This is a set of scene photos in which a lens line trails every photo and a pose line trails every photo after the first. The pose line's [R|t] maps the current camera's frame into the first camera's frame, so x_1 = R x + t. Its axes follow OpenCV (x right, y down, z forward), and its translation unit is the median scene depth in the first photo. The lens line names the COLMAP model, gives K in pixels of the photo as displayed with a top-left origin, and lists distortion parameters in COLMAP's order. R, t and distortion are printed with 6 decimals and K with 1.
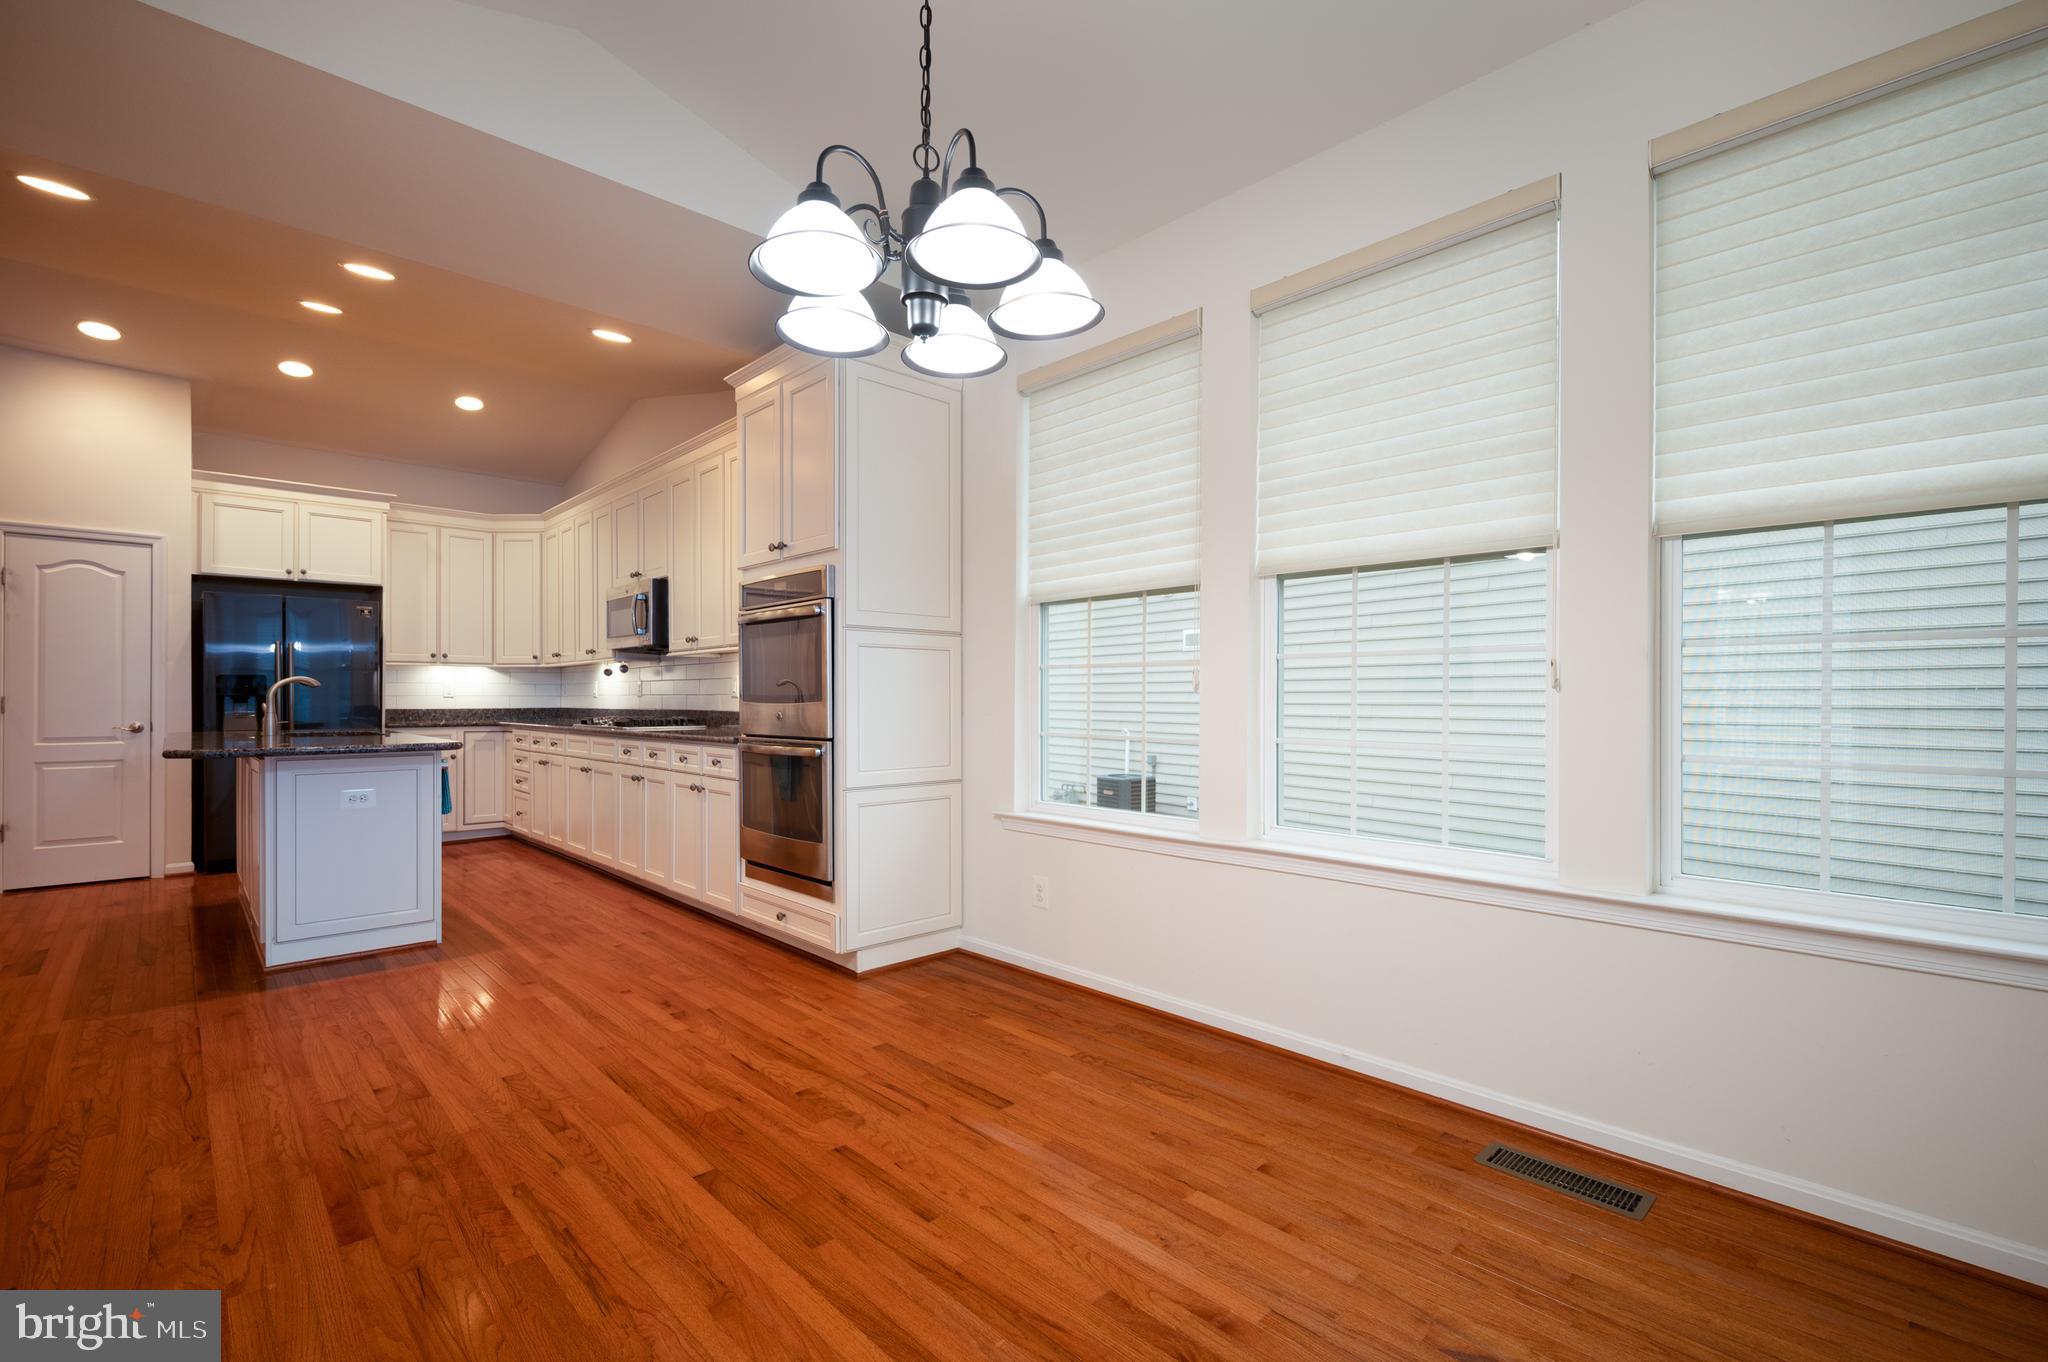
lens RADIAL K [[904.1, 0, 1013.6], [0, 904.1, 695.0], [0, 0, 1]] dist [-0.002025, -0.000394]
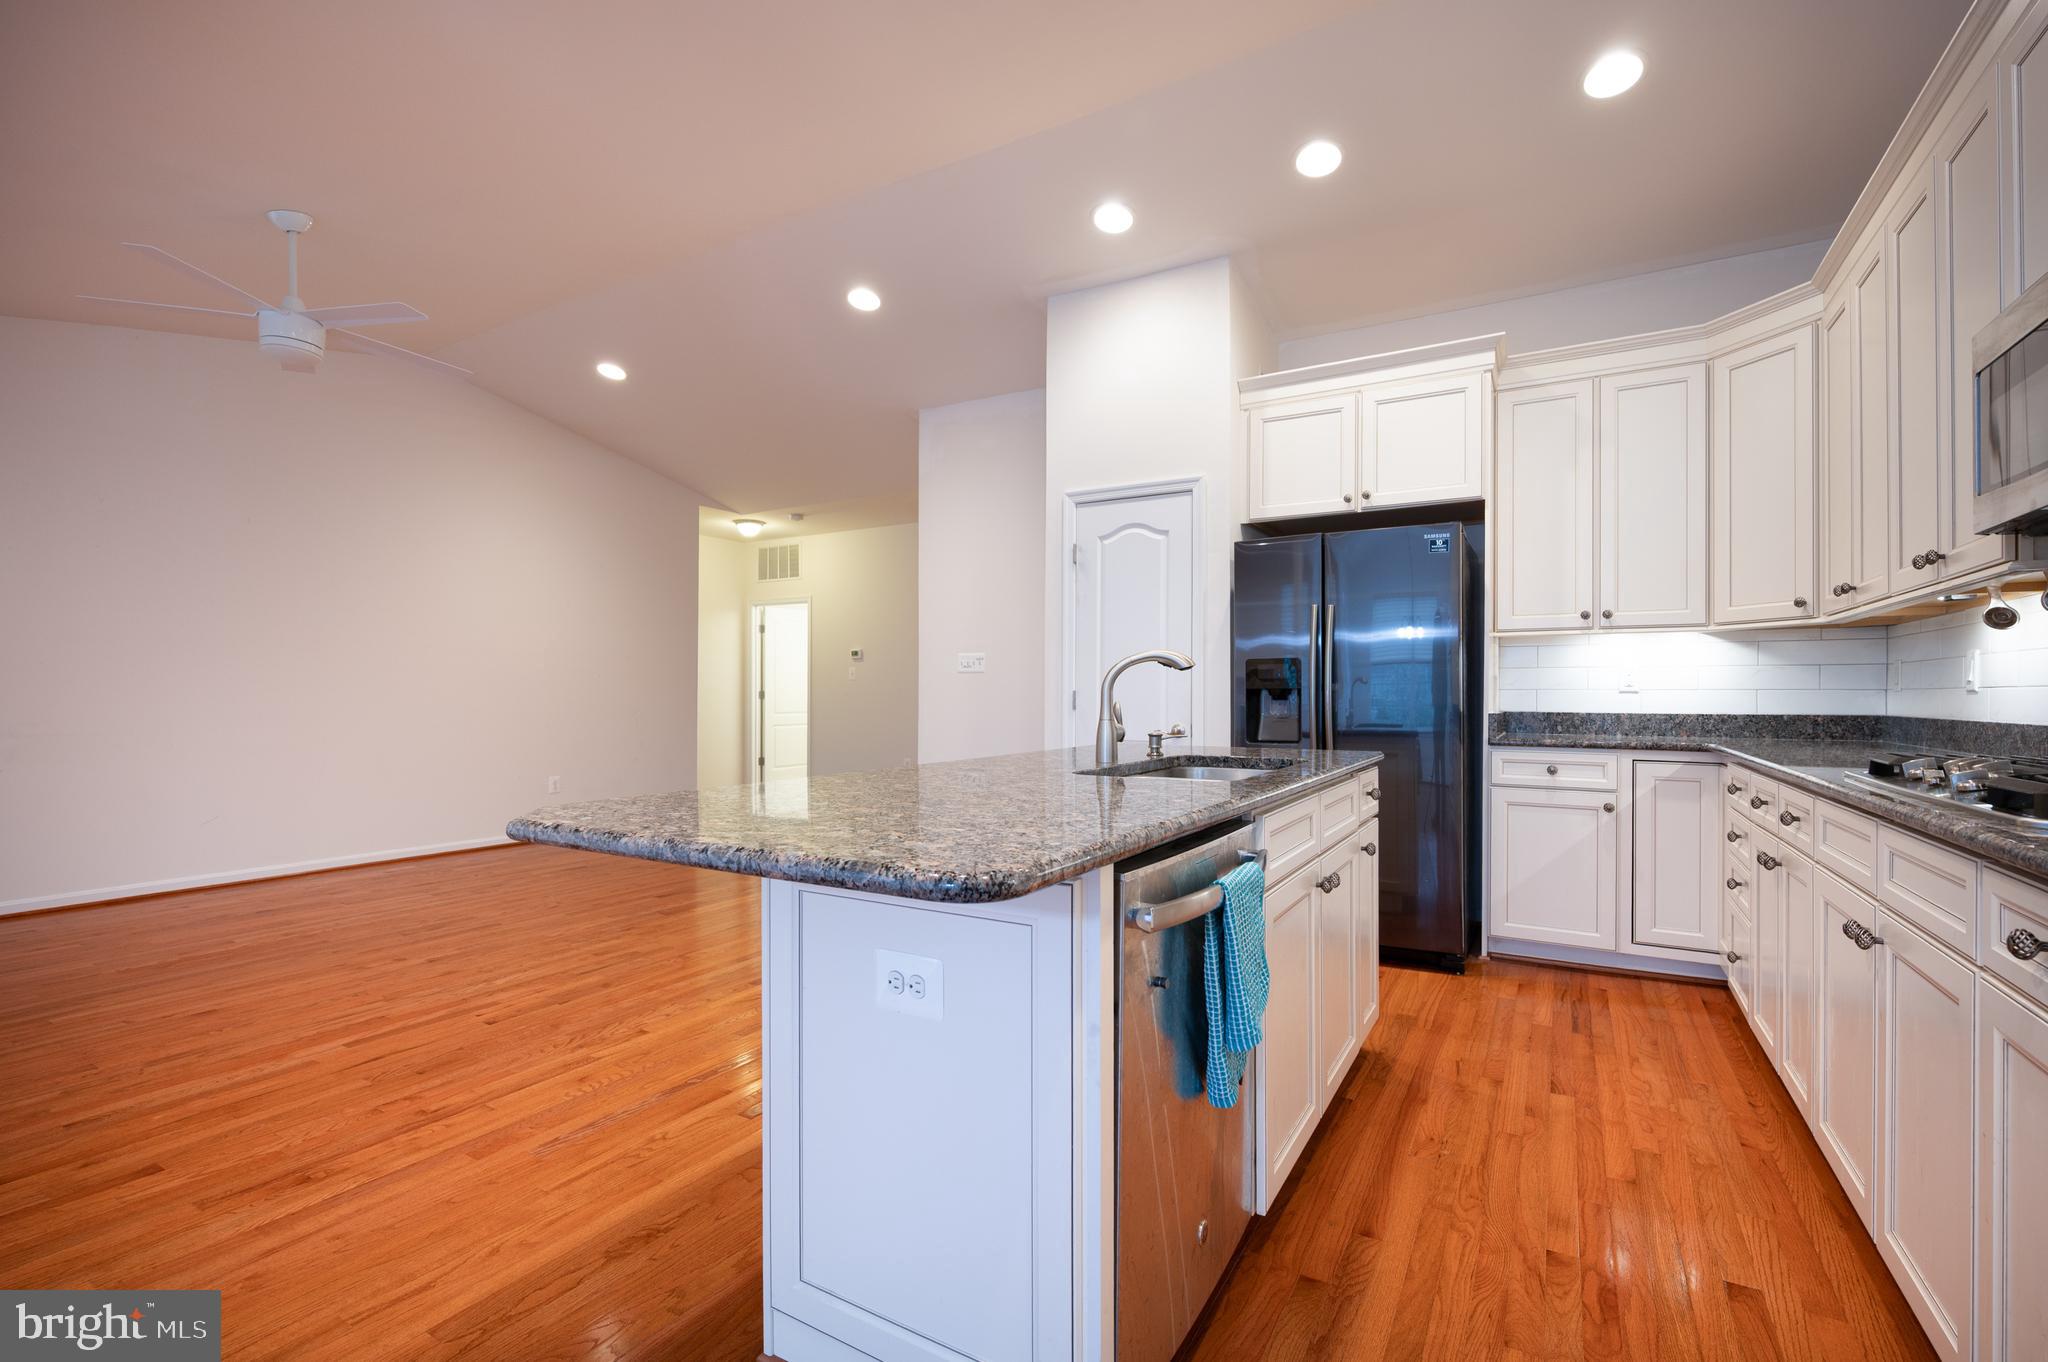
lens RADIAL K [[898.0, 0, 1030.9], [0, 898.0, 692.7], [0, 0, 1]] dist [-0.001094, -0.000825]
pose [[0.277042, 0.000288, -0.960858, -0.367211], [0.000556, 1.000000, 0.000460, 0.004143], [0.960858, -0.000662, 0.277042, 0.903218]]
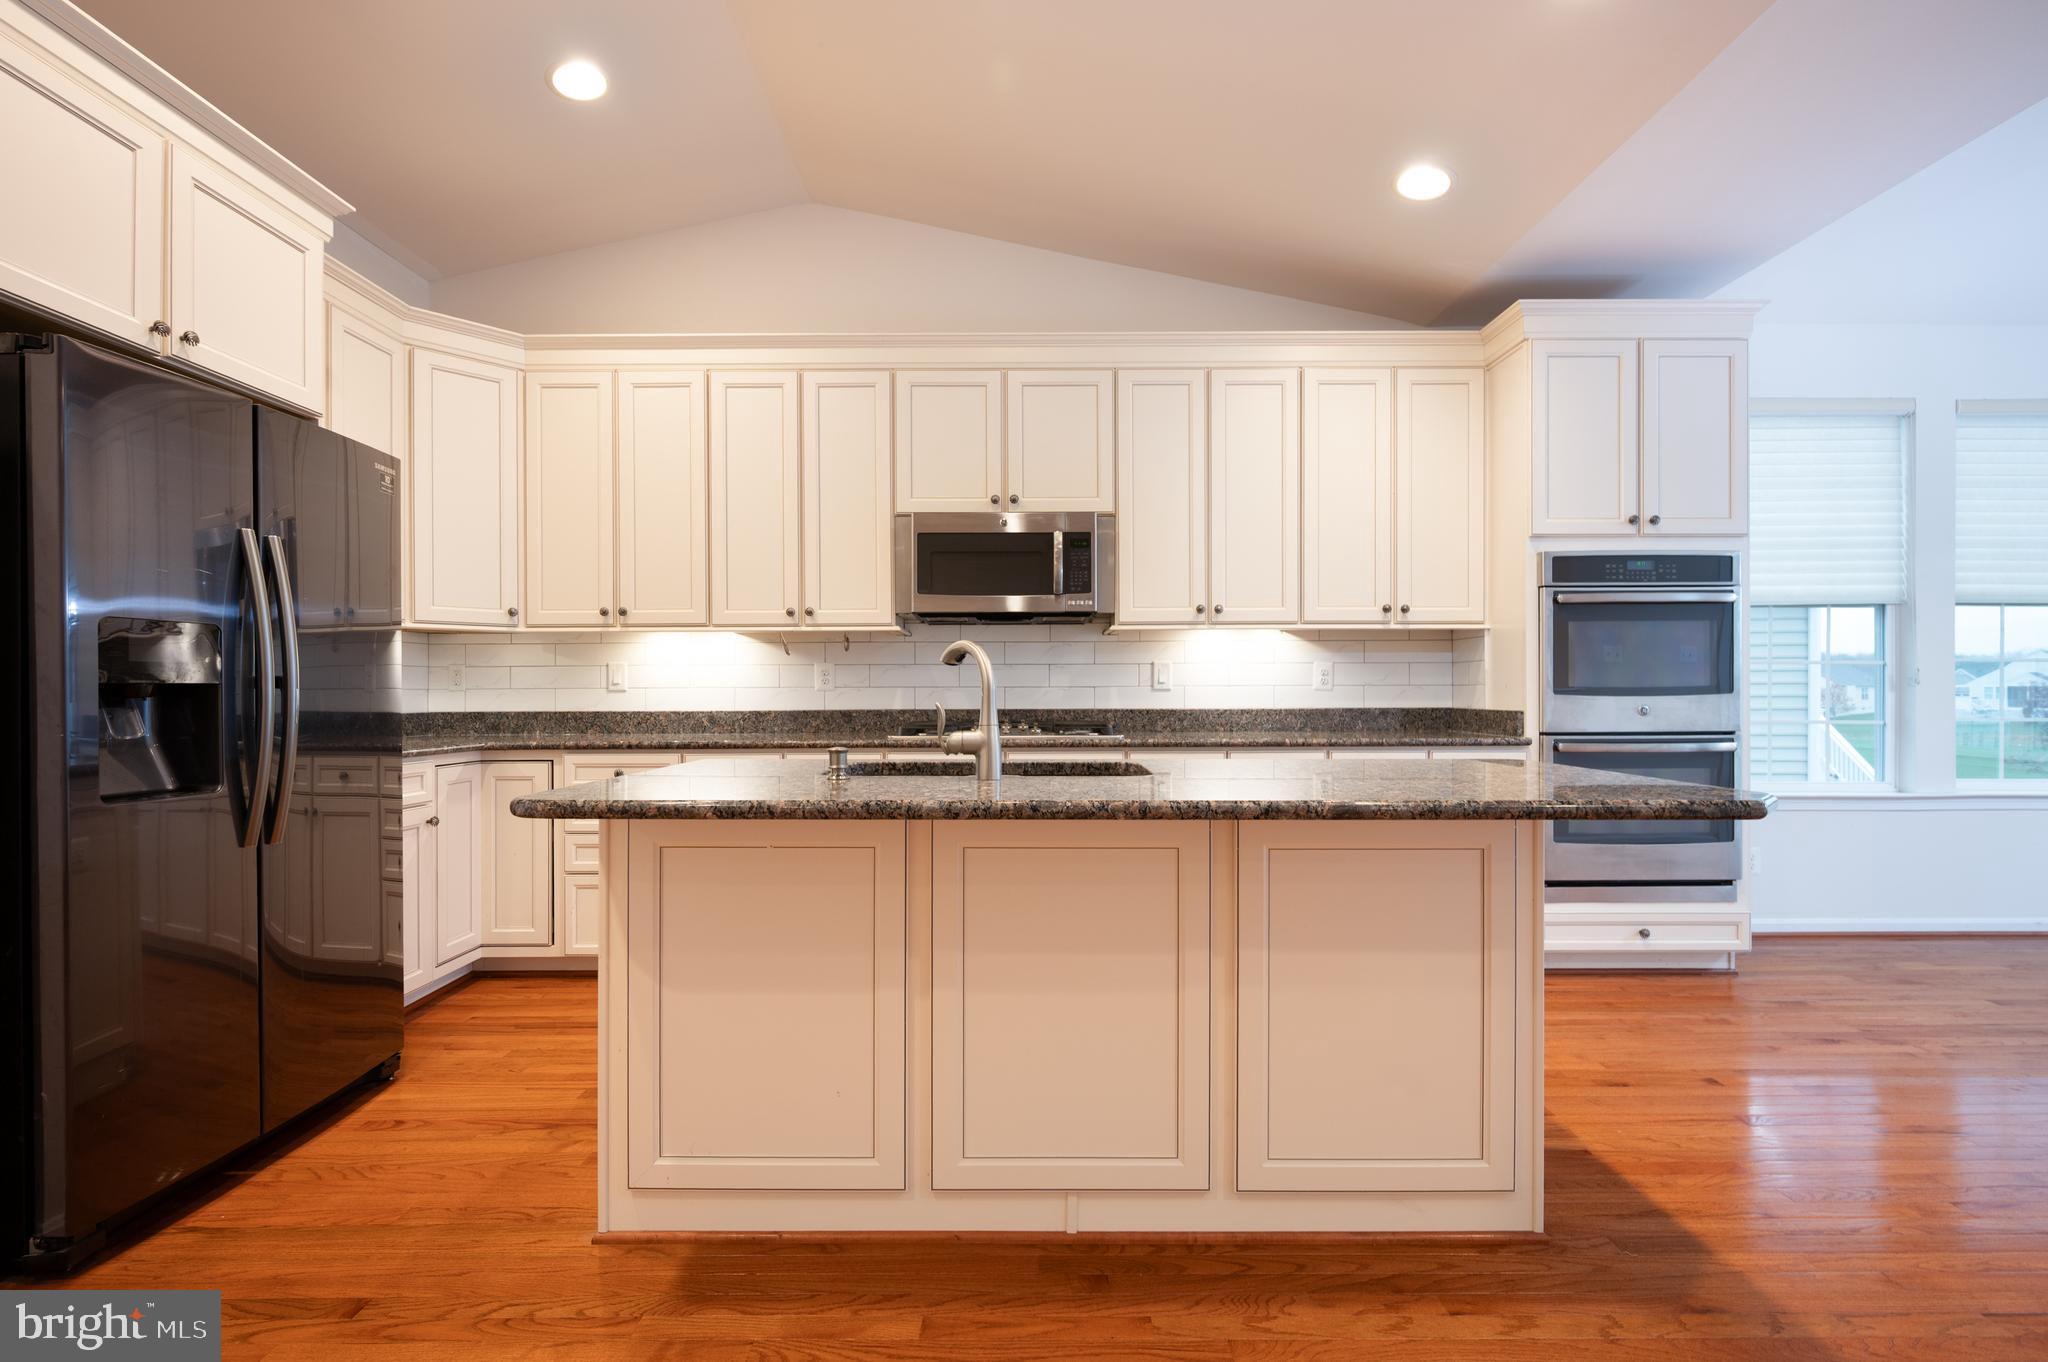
lens RADIAL K [[898.0, 0, 1030.9], [0, 898.0, 692.7], [0, 0, 1]] dist [-0.001094, -0.000825]
pose [[0.687099, -0.000477, 0.726564, -1.236589], [0.000582, 1.000000, 0.000106, 0.006052], [-0.726564, 0.000350, 0.687099, 0.780350]]
